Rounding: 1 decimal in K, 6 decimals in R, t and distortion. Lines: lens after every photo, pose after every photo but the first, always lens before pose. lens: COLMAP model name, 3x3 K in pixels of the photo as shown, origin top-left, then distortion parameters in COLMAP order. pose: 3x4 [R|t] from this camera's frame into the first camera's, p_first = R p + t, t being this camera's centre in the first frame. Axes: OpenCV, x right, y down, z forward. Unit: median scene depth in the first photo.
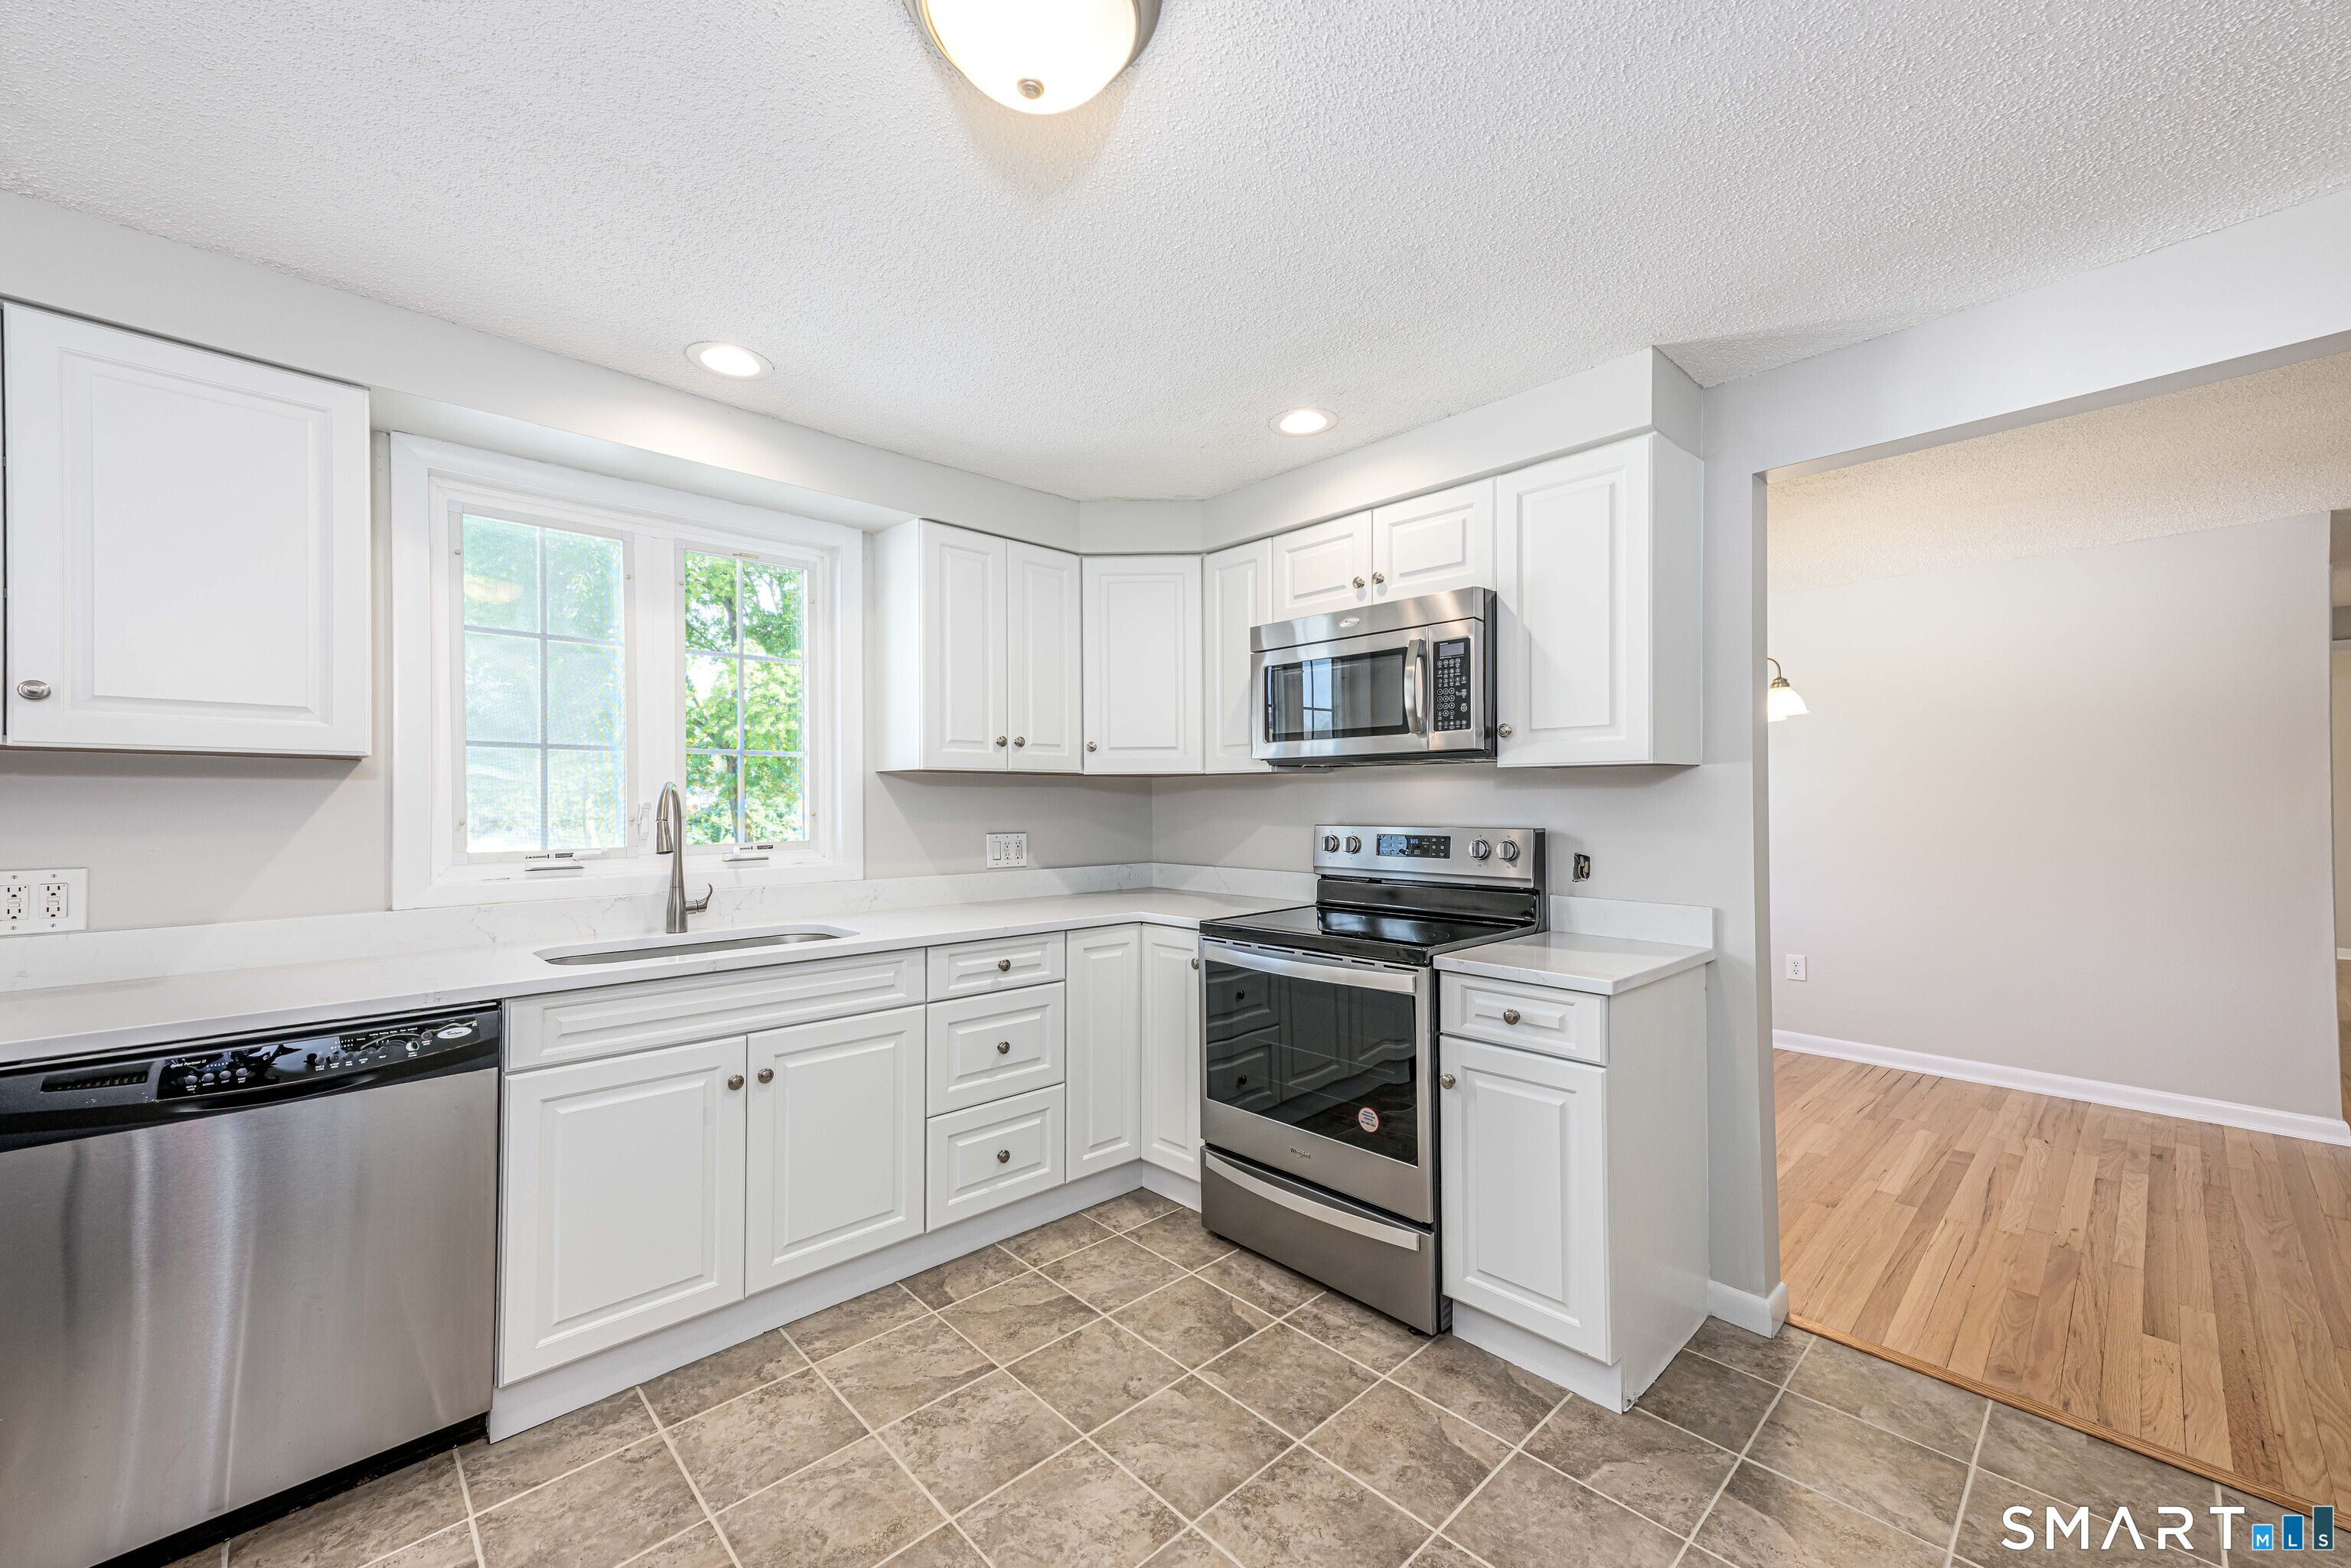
lens RADIAL K [[918.8, 0, 1162.9], [0, 918.8, 797.7], [0, 0, 1]] dist [0.023070, 0.001183]
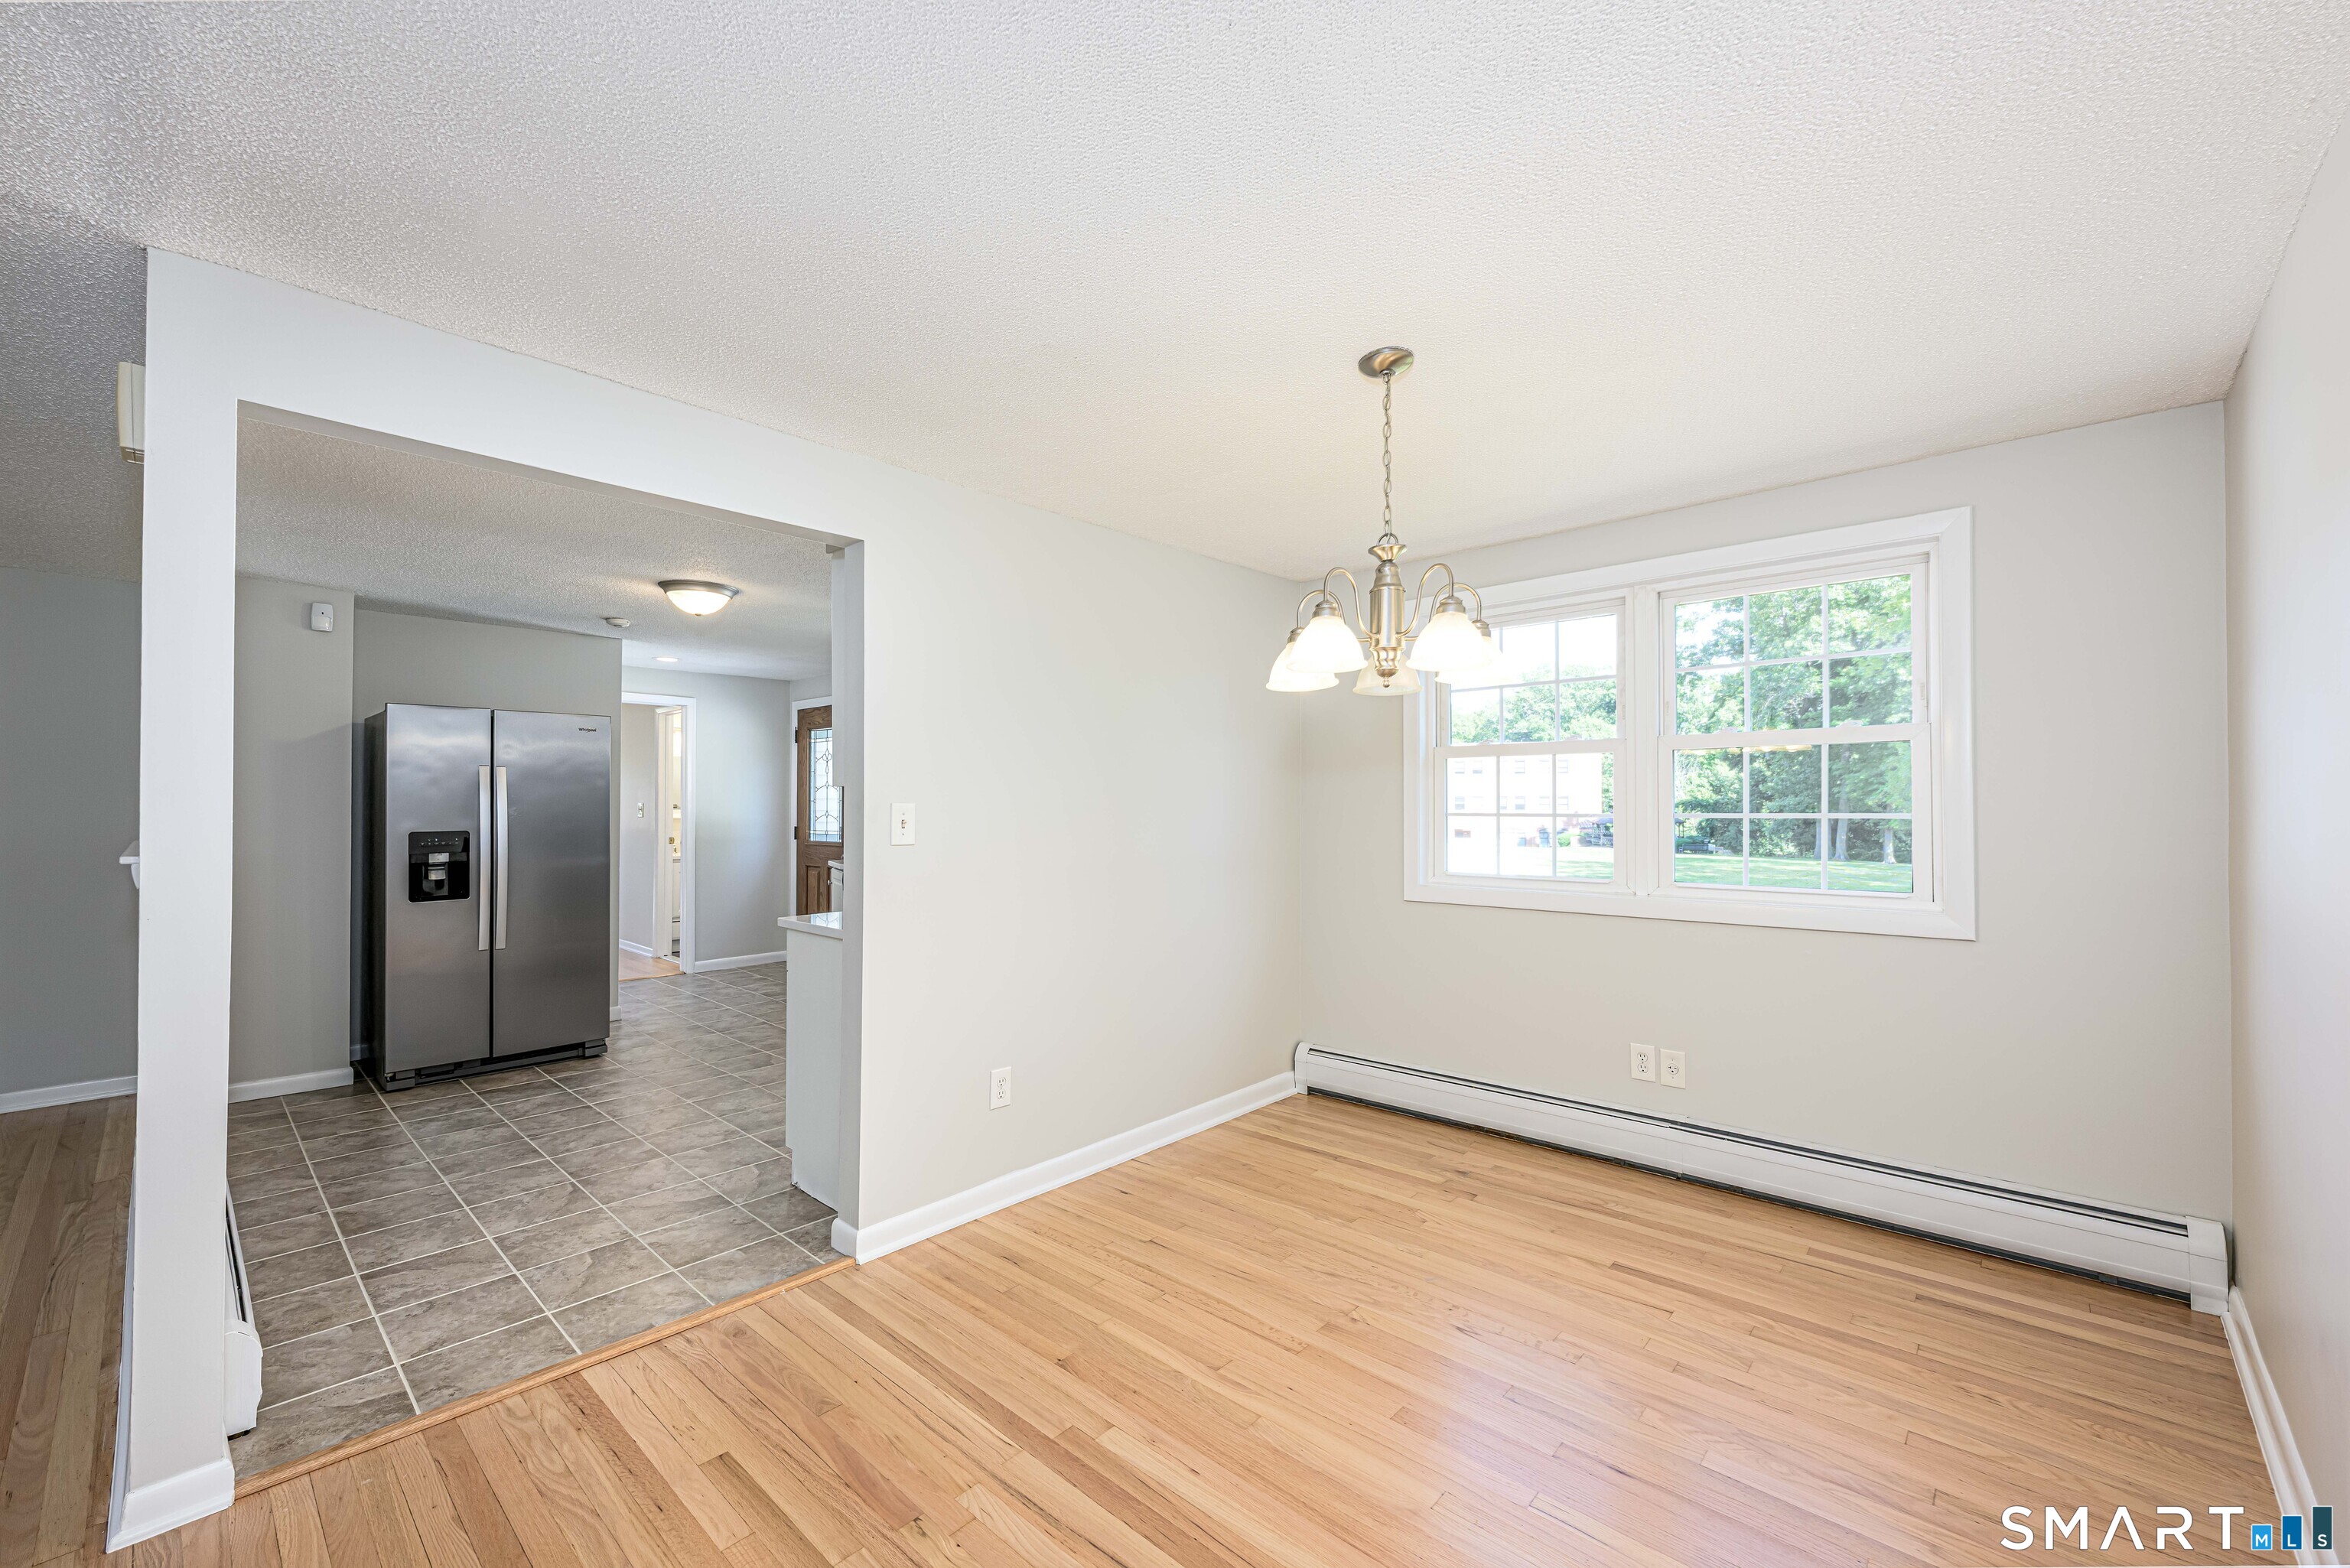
lens RADIAL K [[935.6, 0, 1162.4], [0, 935.6, 793.3], [0, 0, 1]] dist [0.000013, 0.000417]
pose [[0.068538, -0.009254, -0.997606, 1.713155], [0.004234, 0.999951, -0.008984, -0.010145], [0.997640, -0.003608, 0.068574, 1.204399]]
